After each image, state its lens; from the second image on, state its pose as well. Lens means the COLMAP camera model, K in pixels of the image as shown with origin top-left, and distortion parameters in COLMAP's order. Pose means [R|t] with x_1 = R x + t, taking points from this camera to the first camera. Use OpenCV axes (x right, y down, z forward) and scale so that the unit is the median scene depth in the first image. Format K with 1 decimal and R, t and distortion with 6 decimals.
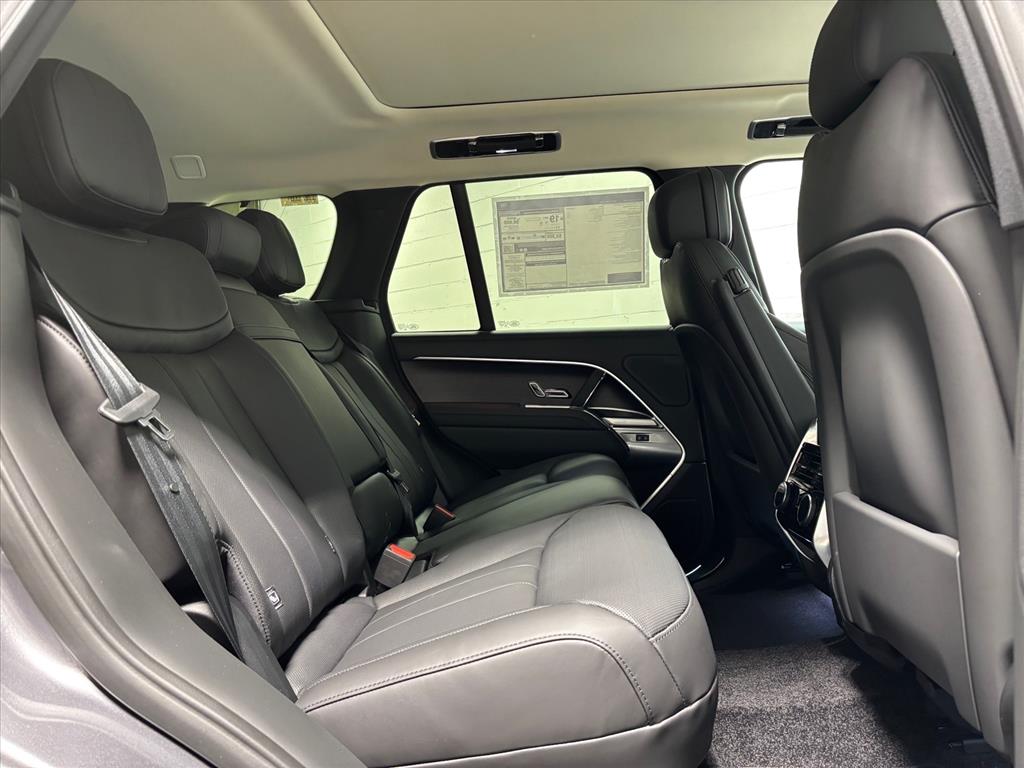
lens RADIAL K [[781.9, 0, 517.8], [0, 781.9, 388.2], [0, 0, 1]] dist [0.057934, -0.068911]
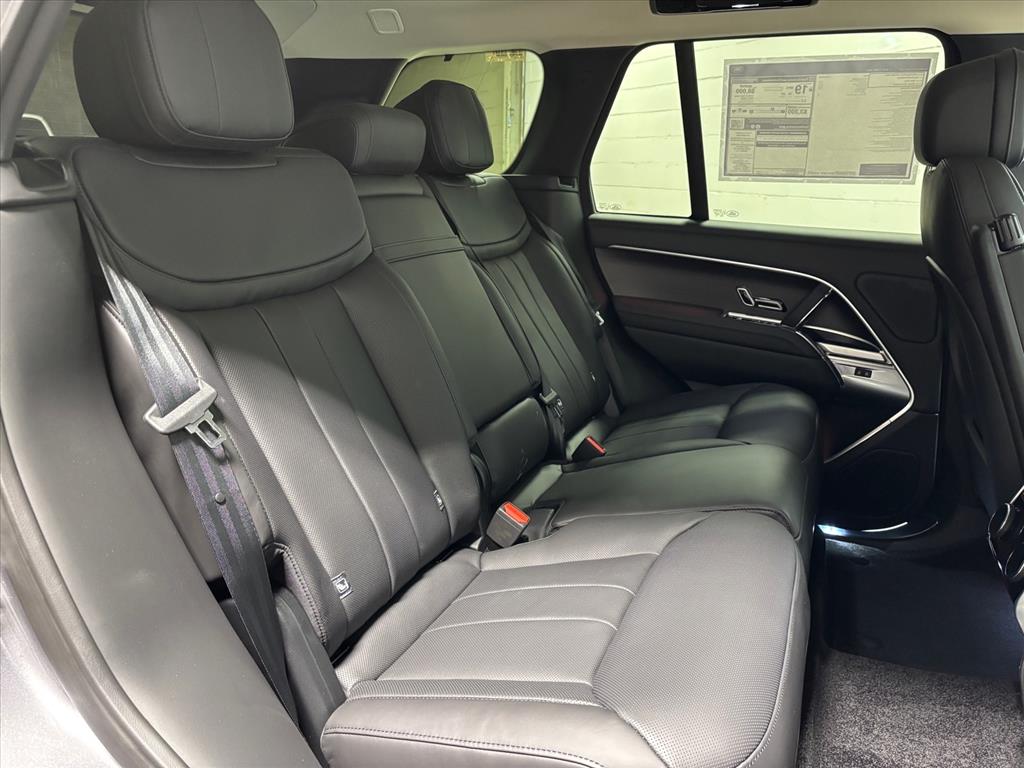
lens RADIAL K [[781.9, 0, 517.8], [0, 781.9, 388.2], [0, 0, 1]] dist [0.057934, -0.068911]
pose [[0.940844, 0.164142, -0.296428, 0.065531], [-0.086759, 0.962368, 0.257527, -0.108165], [0.327544, -0.216575, 0.919679, 0.100031]]
